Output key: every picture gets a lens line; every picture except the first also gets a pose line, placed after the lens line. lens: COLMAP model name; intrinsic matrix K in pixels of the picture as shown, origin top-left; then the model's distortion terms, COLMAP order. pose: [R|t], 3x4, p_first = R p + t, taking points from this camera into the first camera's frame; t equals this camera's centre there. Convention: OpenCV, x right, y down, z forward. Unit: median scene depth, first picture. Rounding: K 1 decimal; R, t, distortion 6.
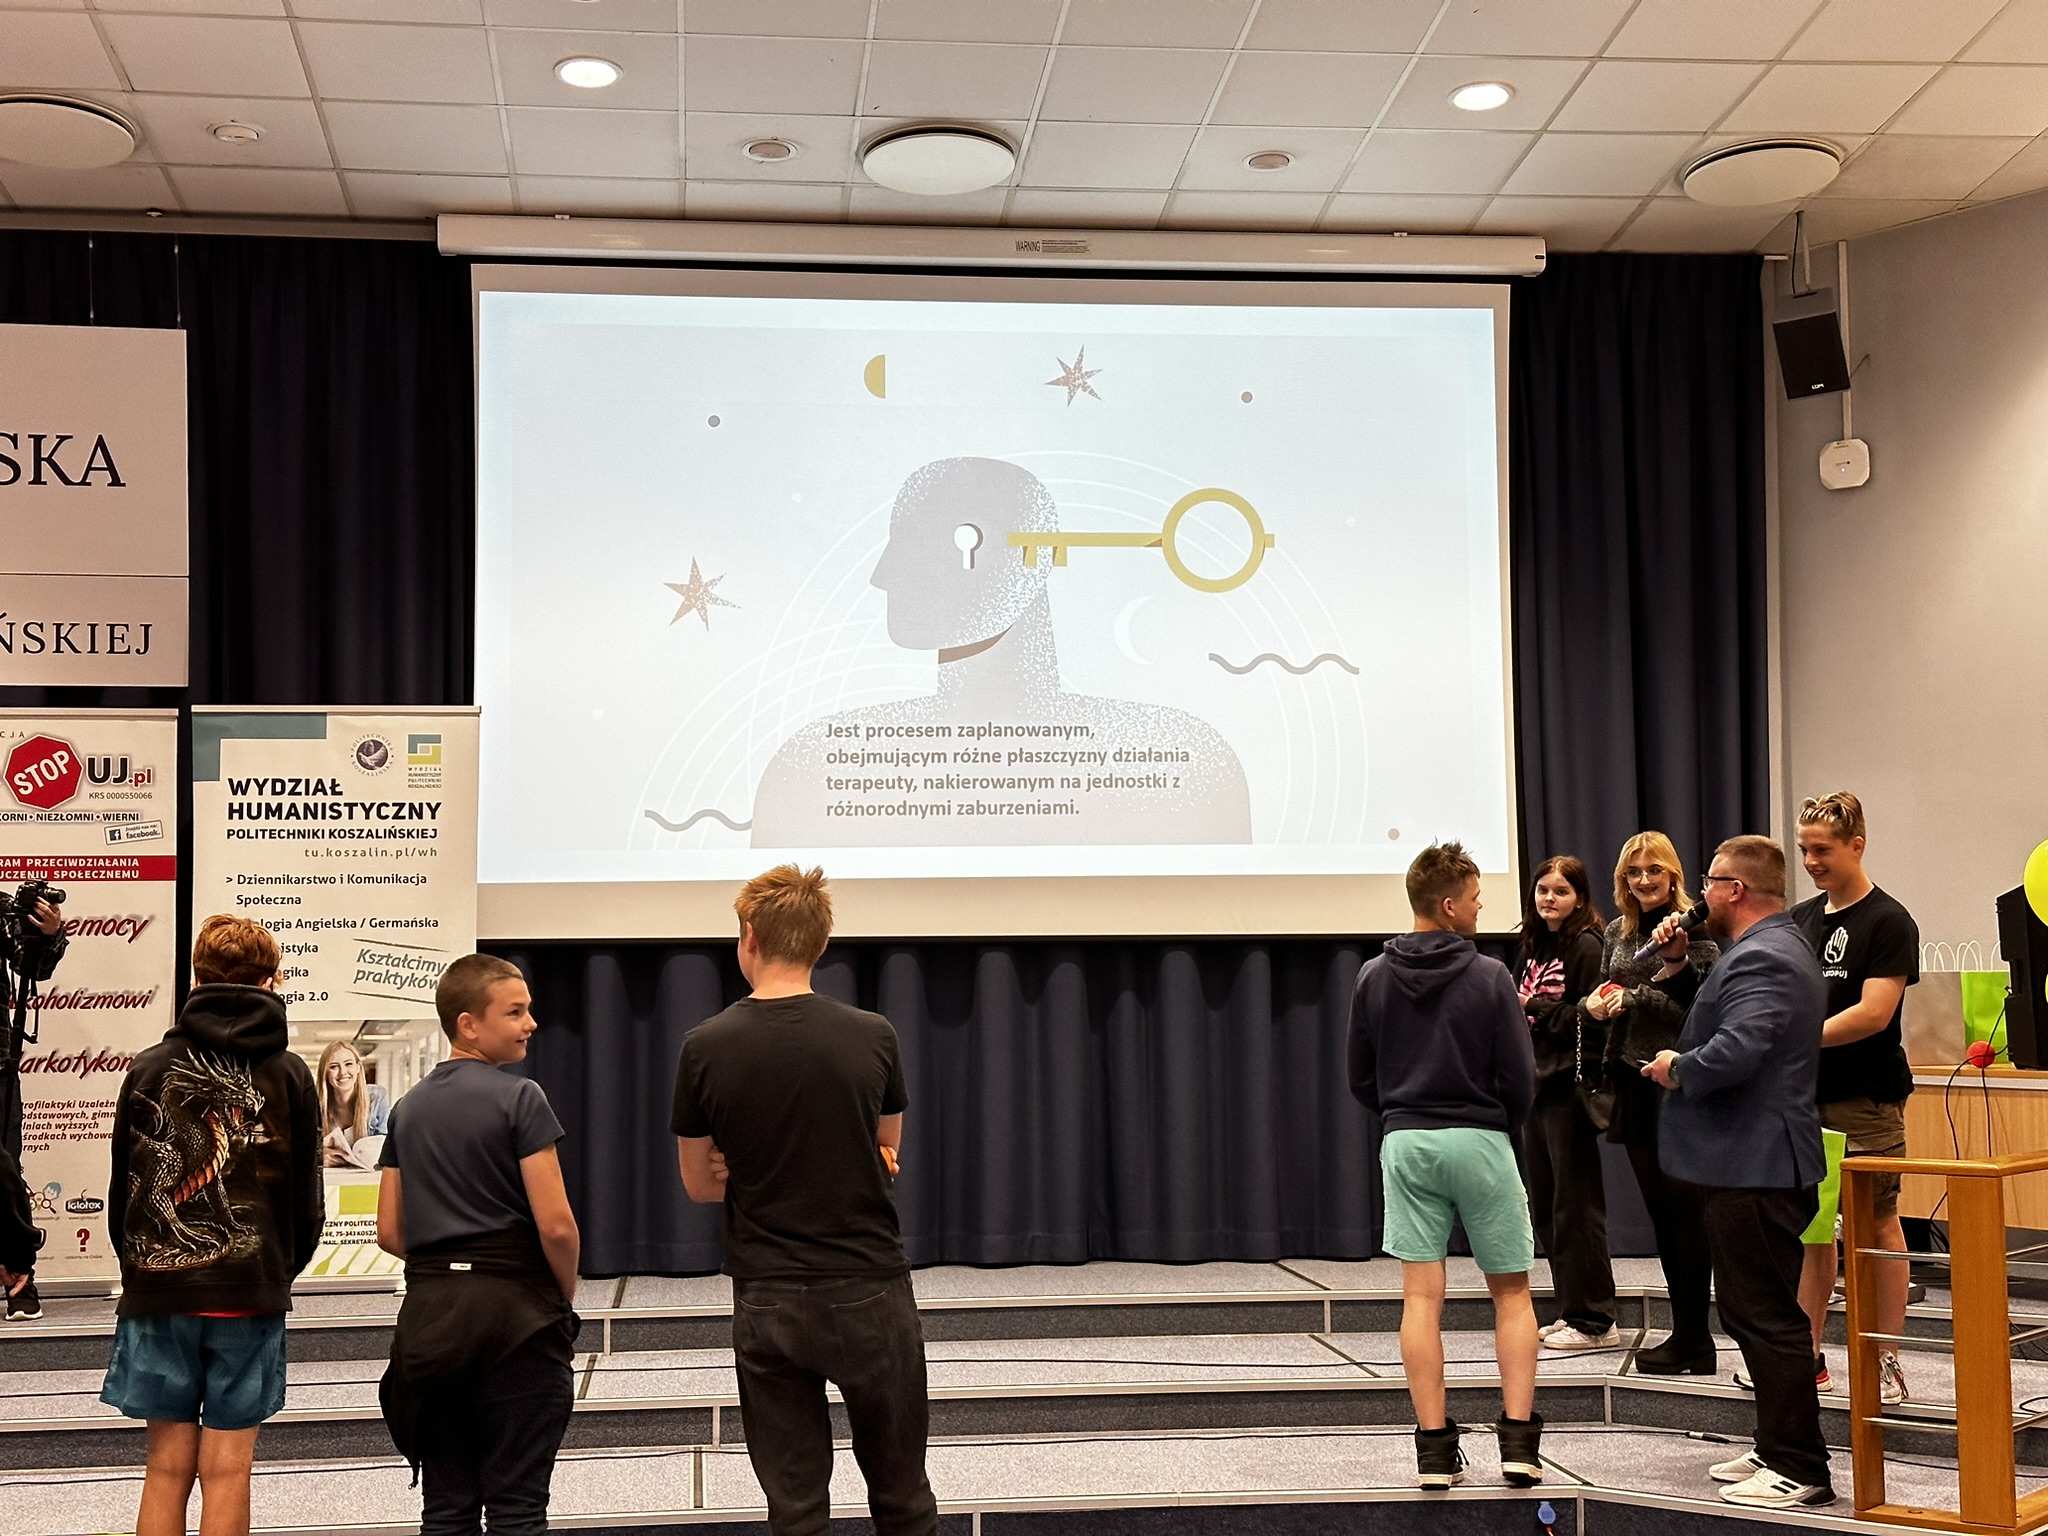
lens RADIAL K [[2805.0, 0, 1015.3], [0, 2805.0, 784.7], [0, 0, 1]] dist [0.219566, -0.447921]
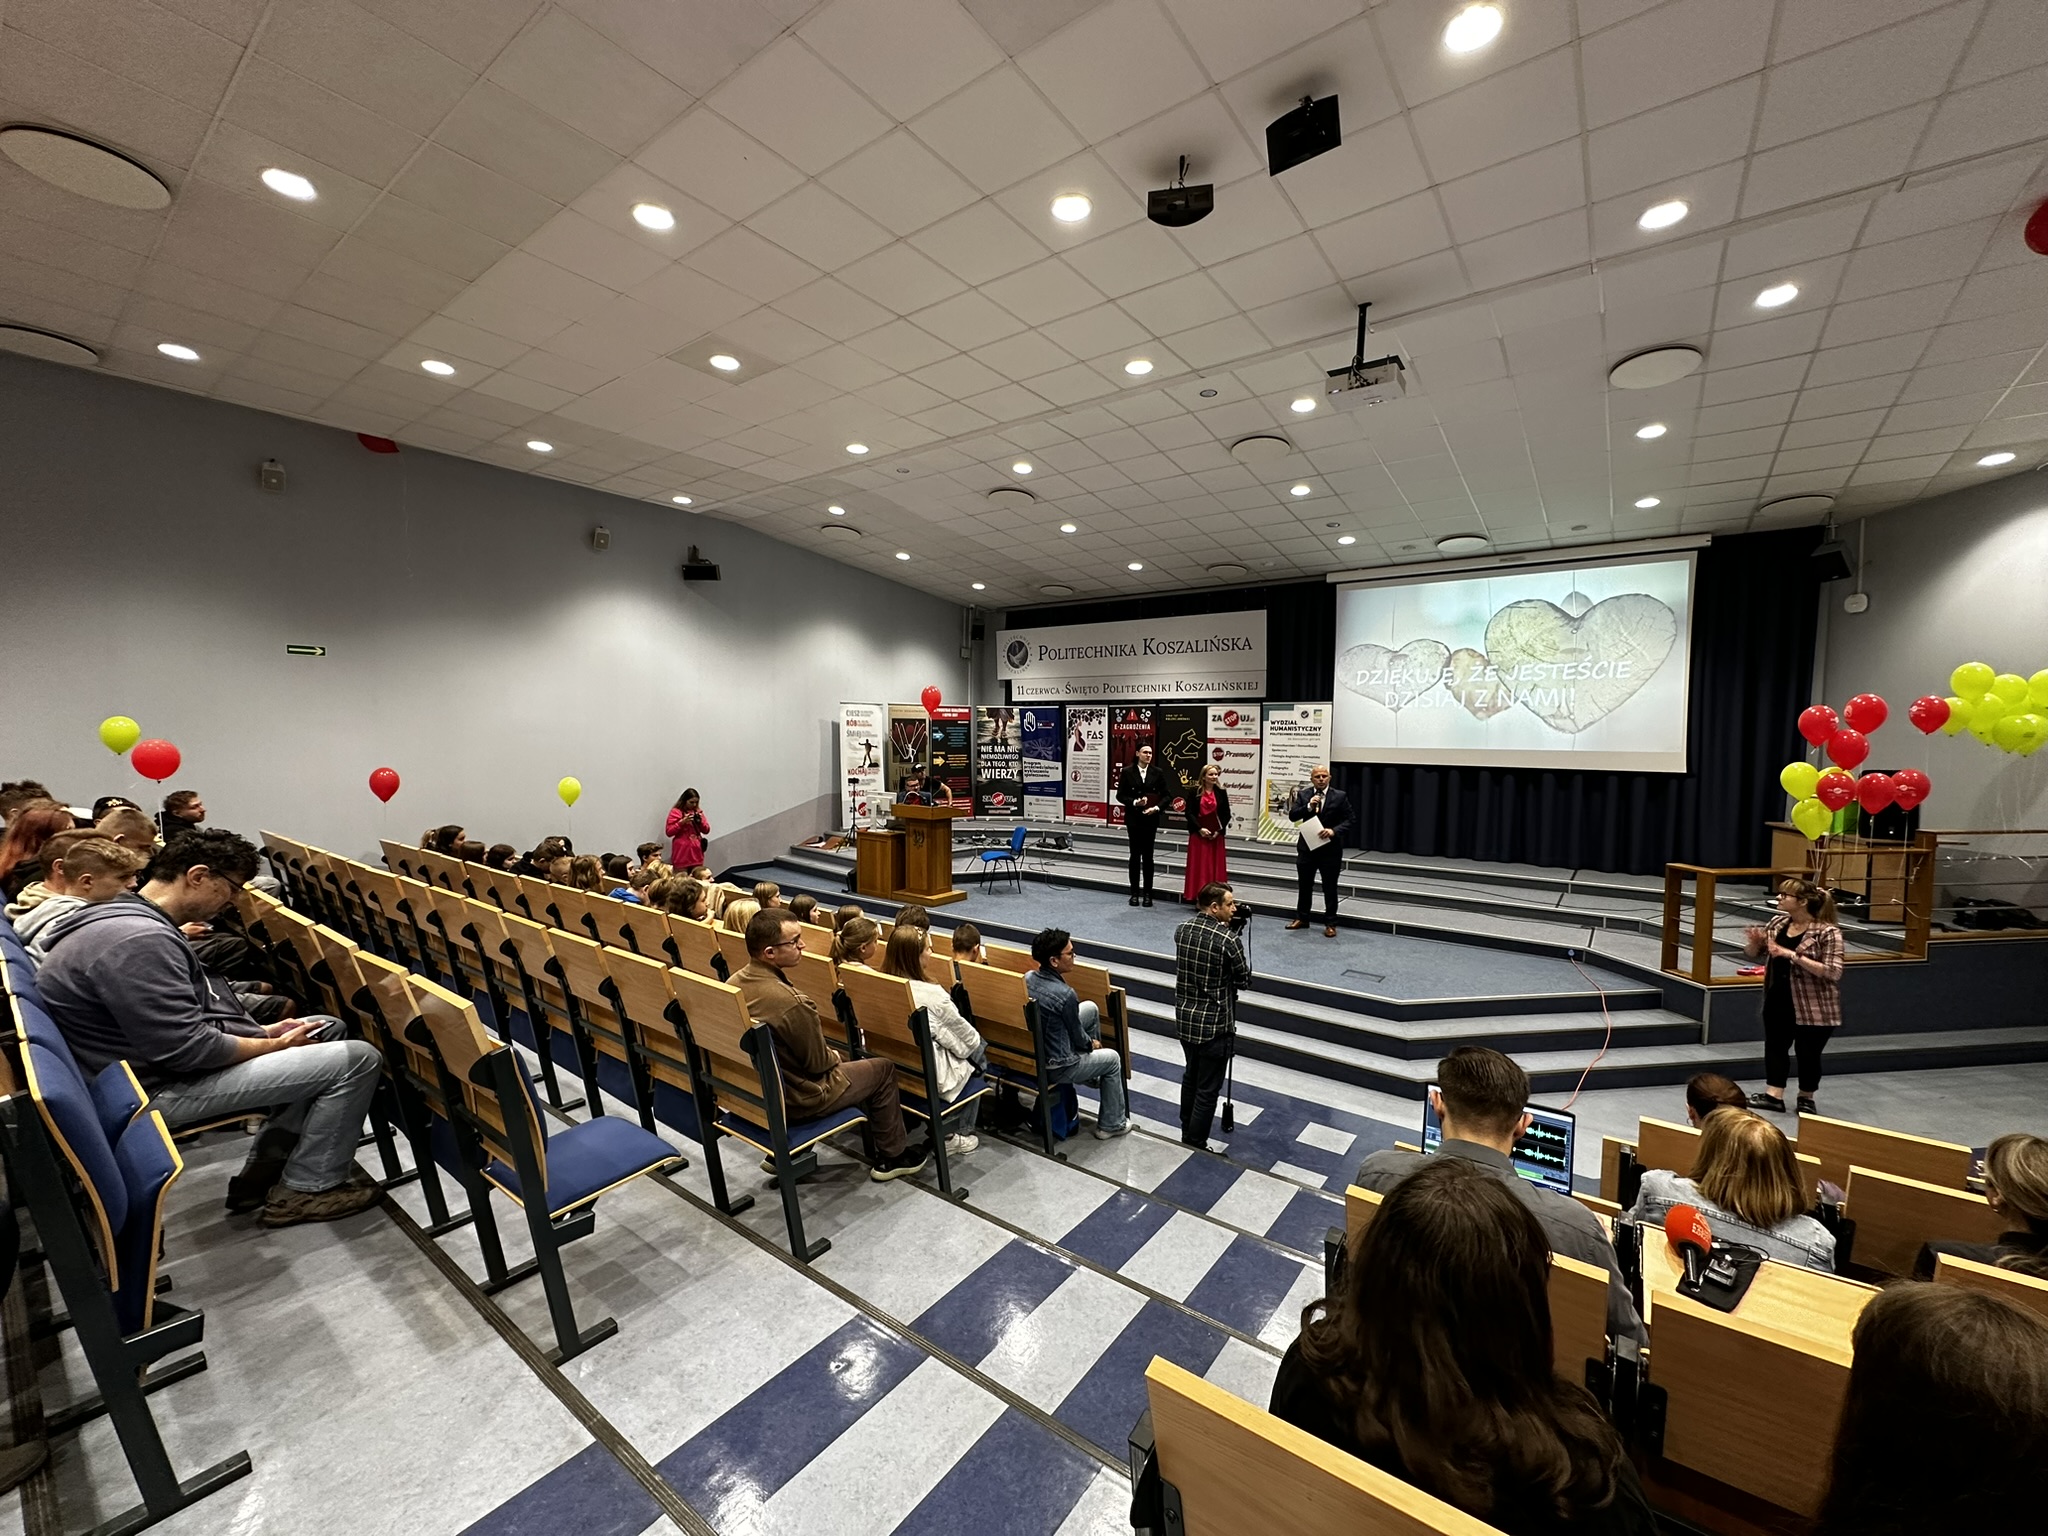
lens RADIAL K [[814.6, 0, 1024.5], [0, 814.6, 772.3], [0, 0, 1]] dist [-0.001001, -0.000020]
pose [[0.727965, 0.052802, -0.683578, 0.275056], [0.029683, 0.993668, 0.108364, -0.066102], [0.684972, -0.099176, 0.721788, -0.105991]]
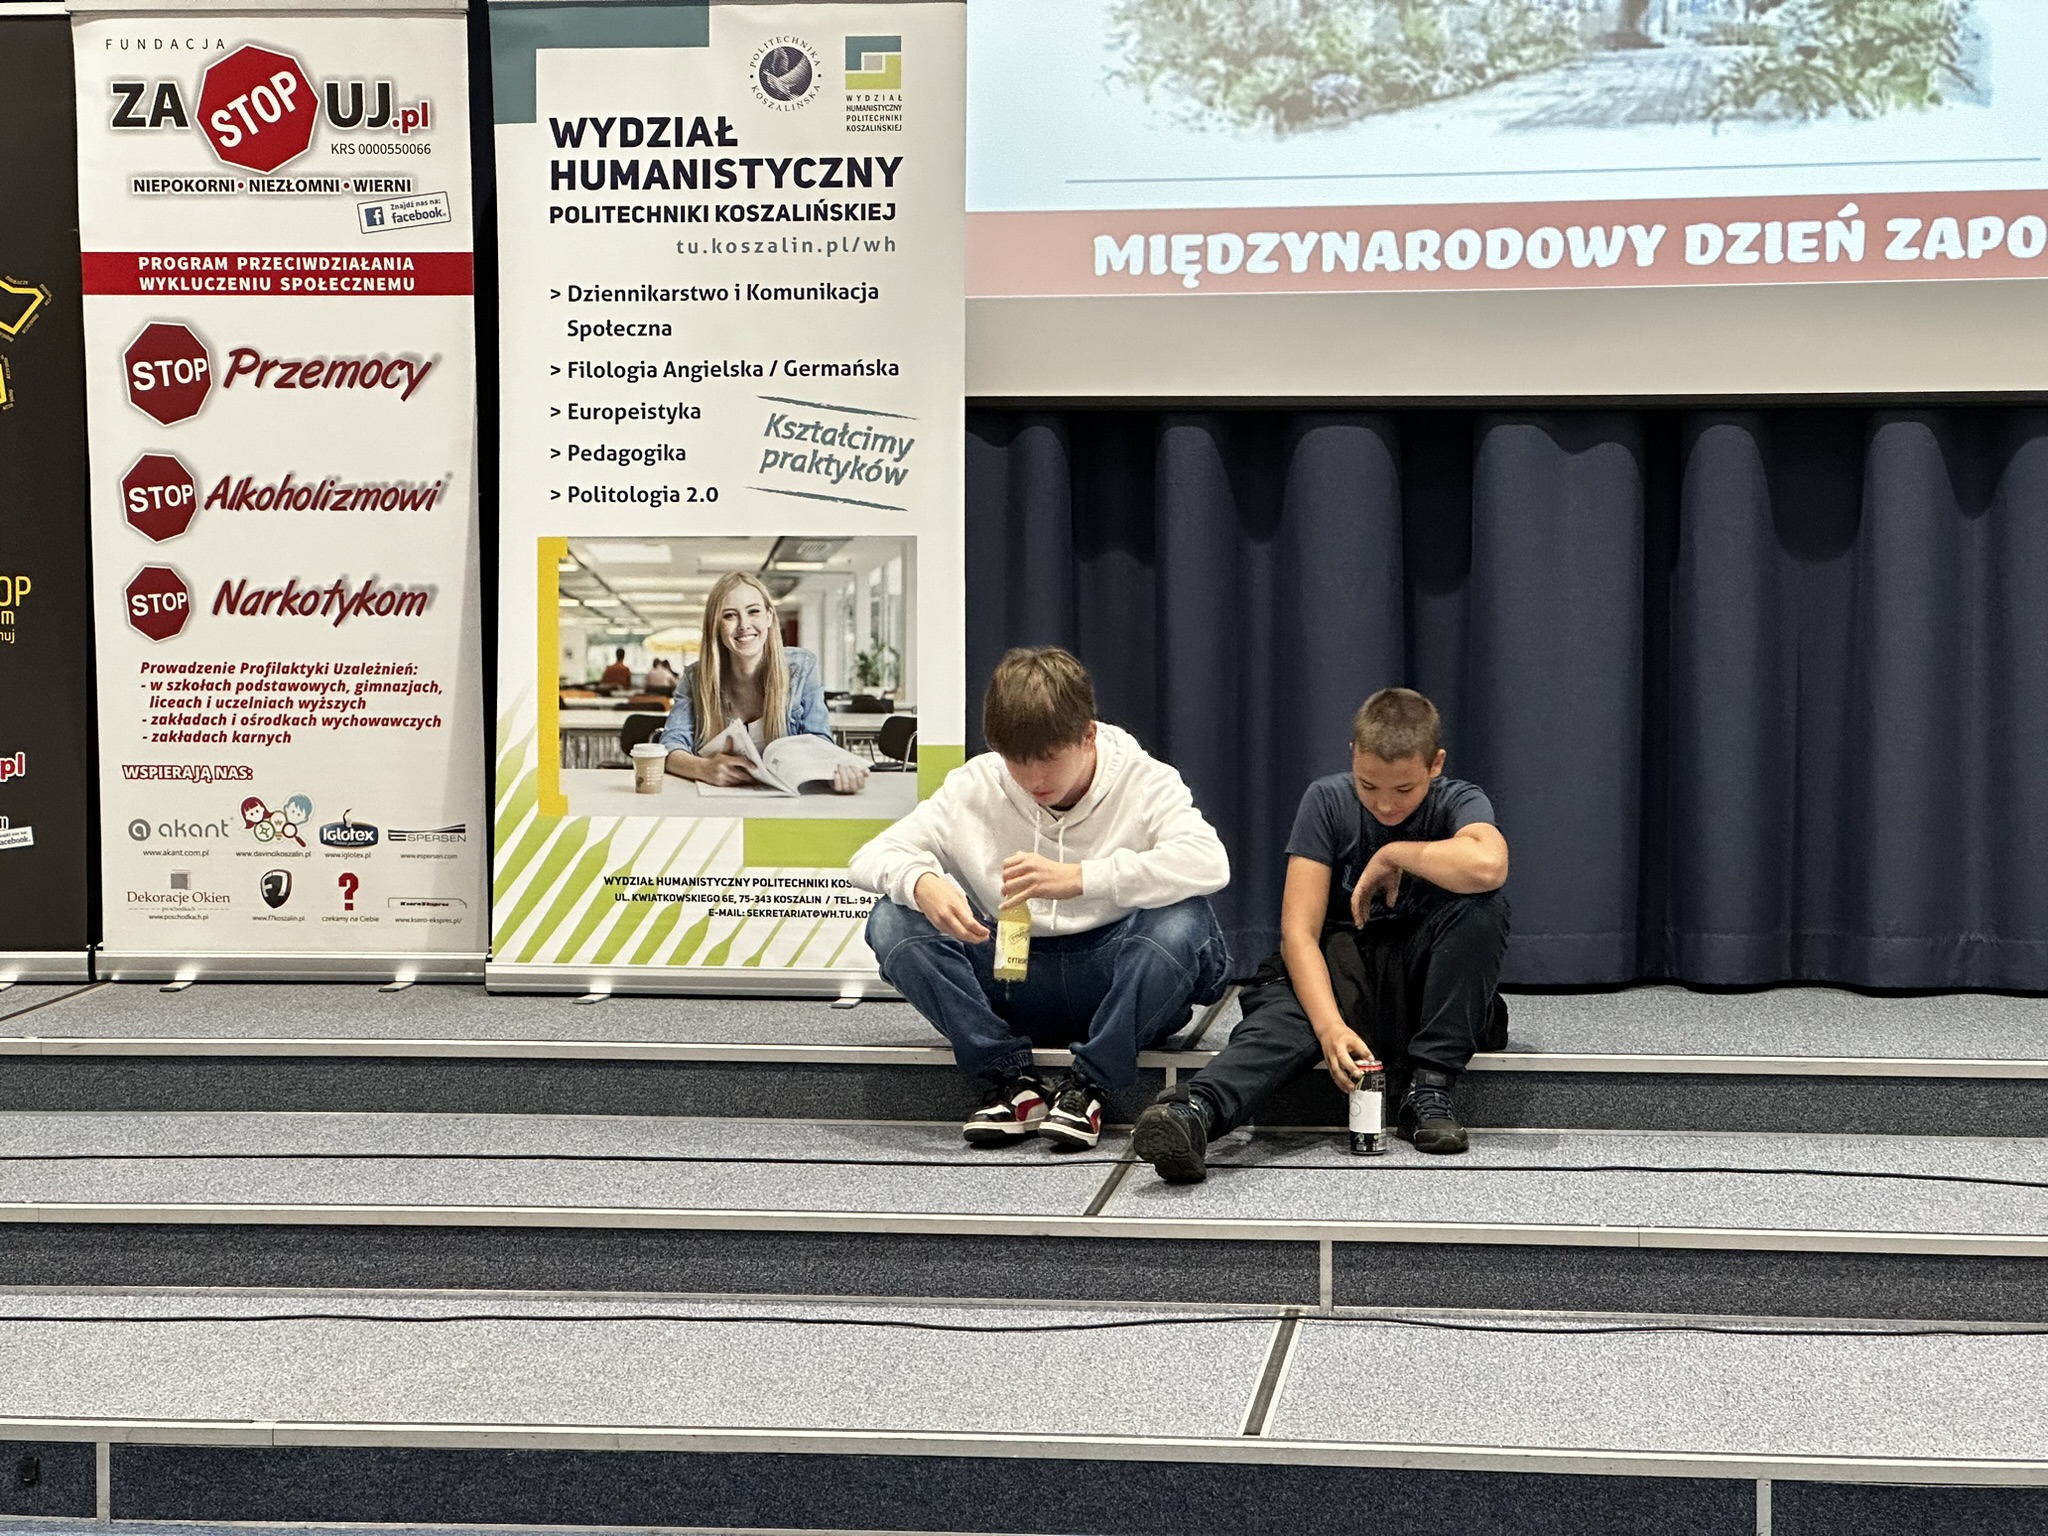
lens RADIAL K [[4587.1, 0, 1018.4], [0, 4587.1, 728.2], [0, 0, 1]] dist [-0.387577, 9.338847]
pose [[0.971477, 0.019928, -0.236296, 0.038917], [0.011692, 0.991226, 0.131661, -0.000530], [0.236847, -0.130668, 0.962720, 0.108431]]
